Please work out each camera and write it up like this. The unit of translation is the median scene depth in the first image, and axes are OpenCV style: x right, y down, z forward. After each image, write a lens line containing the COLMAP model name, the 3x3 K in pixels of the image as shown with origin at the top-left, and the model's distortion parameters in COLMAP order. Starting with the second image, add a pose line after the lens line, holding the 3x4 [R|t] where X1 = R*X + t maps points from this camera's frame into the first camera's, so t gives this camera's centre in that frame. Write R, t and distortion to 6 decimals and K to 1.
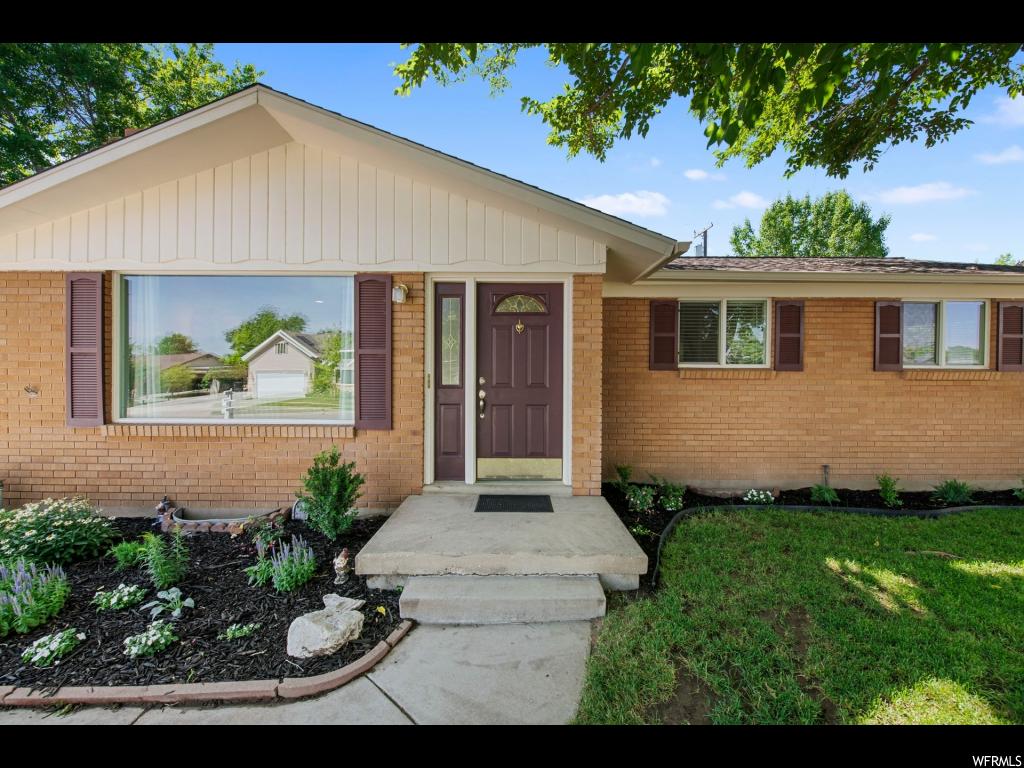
lens RADIAL K [[414.9, 0, 511.0], [0, 414.9, 377.5], [0, 0, 1]] dist [-0.001411, -0.000568]
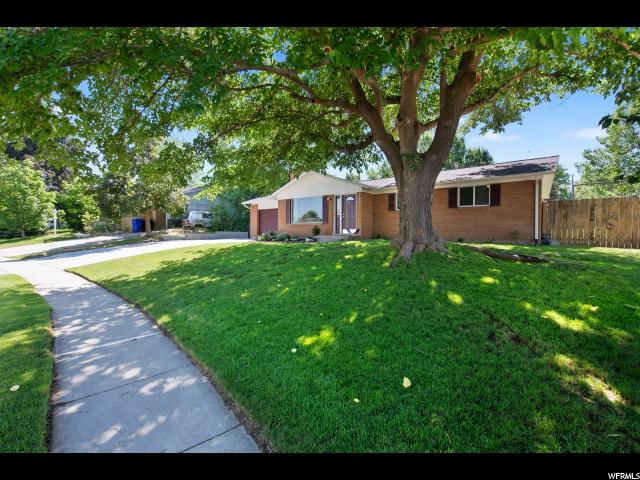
lens RADIAL K [[275.4, 0, 316.6], [0, 275.4, 235.4], [0, 0, 1]] dist [-0.001350, -0.000703]
pose [[0.776286, 0.005219, -0.630360, 1.474776], [-0.007635, 0.999970, -0.001124, 0.222721], [0.630335, 0.005685, 0.776302, -1.488189]]
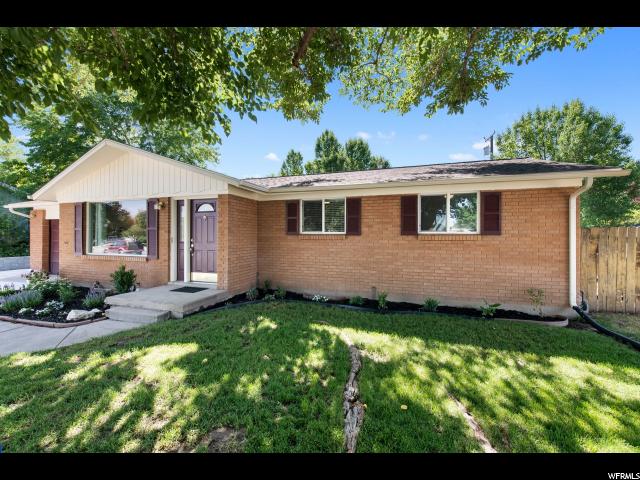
lens RADIAL K [[259.3, 0, 317.9], [0, 259.3, 238.1], [0, 0, 1]] dist [-0.001411, -0.000568]
pose [[0.949856, -0.001604, -0.312683, 0.886534], [-0.001326, 0.999957, -0.009157, 0.007393], [0.312684, 0.009112, 0.949813, -0.164300]]
